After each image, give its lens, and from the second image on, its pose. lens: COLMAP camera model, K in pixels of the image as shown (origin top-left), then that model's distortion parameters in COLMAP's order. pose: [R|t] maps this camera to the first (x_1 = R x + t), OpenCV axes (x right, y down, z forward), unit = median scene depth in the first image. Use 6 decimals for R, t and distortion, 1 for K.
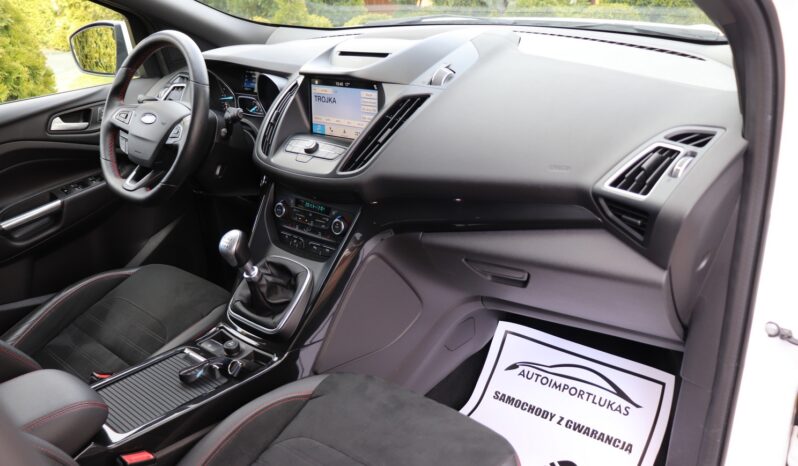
lens RADIAL K [[661.3, 0, 399.0], [0, 661.3, 233.0], [0, 0, 1]] dist [-0.178593, 0.166206]
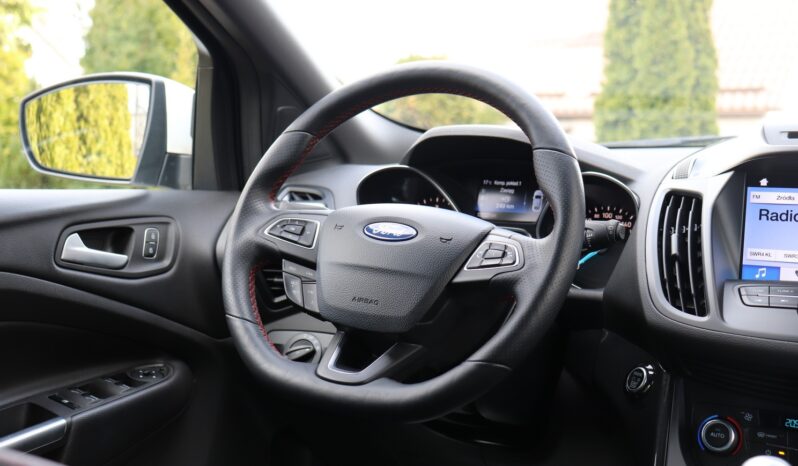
lens RADIAL K [[1080.4, 0, 399.0], [0, 1080.4, 233.0], [0, 0, 1]] dist [-0.018374, 0.433822]
pose [[0.977270, 0.070290, 0.200006, -0.567640], [-0.000779, 0.944618, -0.328170, 0.081535], [-0.211996, 0.320555, 0.923202, 0.301204]]
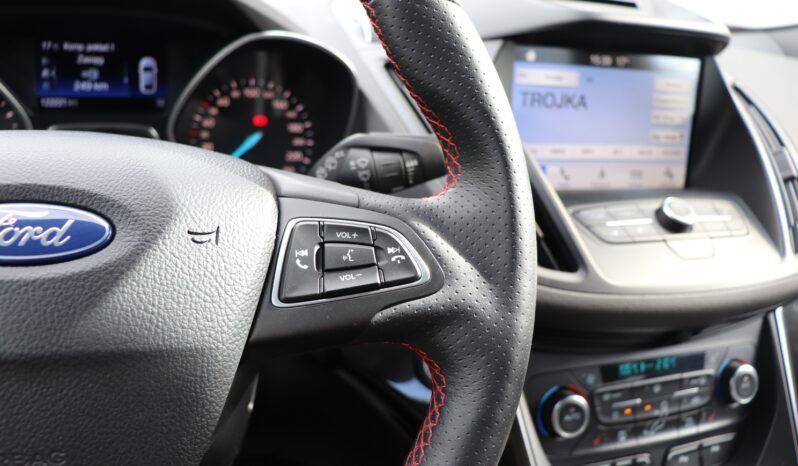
lens RADIAL K [[645.7, 0, 389.1], [0, 645.7, 235.1], [0, 0, 1]] dist [-0.181660, 0.148403]
pose [[0.510246, -0.184908, 0.839916, -0.496705], [0.242769, 0.967864, 0.065594, -0.174731], [-0.825053, 0.170436, 0.538738, 0.891632]]
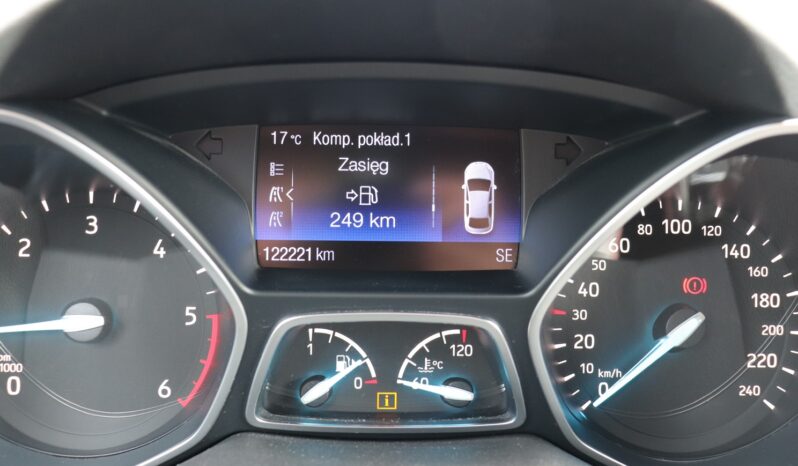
lens RADIAL K [[820.8, 0, 386.1], [0, 820.8, 230.6], [0, 0, 1]] dist [-0.092666, 0.004906]
pose [[0.744600, -0.093977, 0.660862, -0.412982], [0.206050, 0.974050, -0.093646, -0.250993], [-0.634912, 0.205899, 0.744642, 1.039751]]
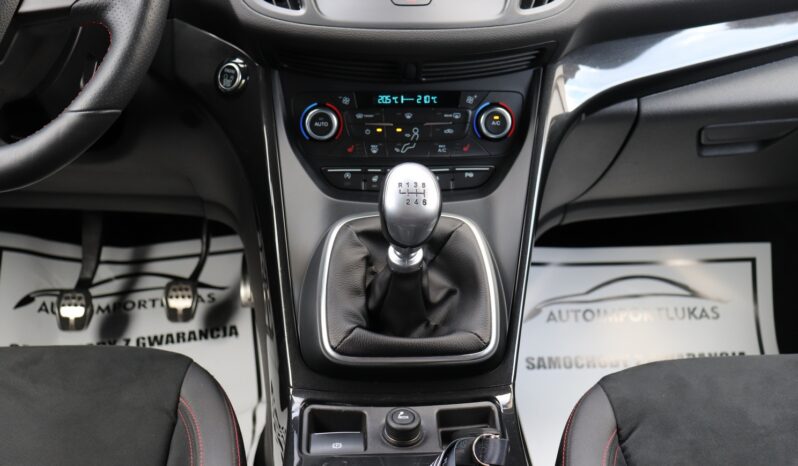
lens RADIAL K [[959.9, 0, 399.0], [0, 959.9, 233.0], [0, 0, 1]] dist [-0.016464, 0.014296]
pose [[0.727064, -0.263861, 0.633841, -0.603384], [0.216016, 0.964231, 0.153612, -0.054009], [-0.651701, 0.025234, 0.758056, 0.447712]]
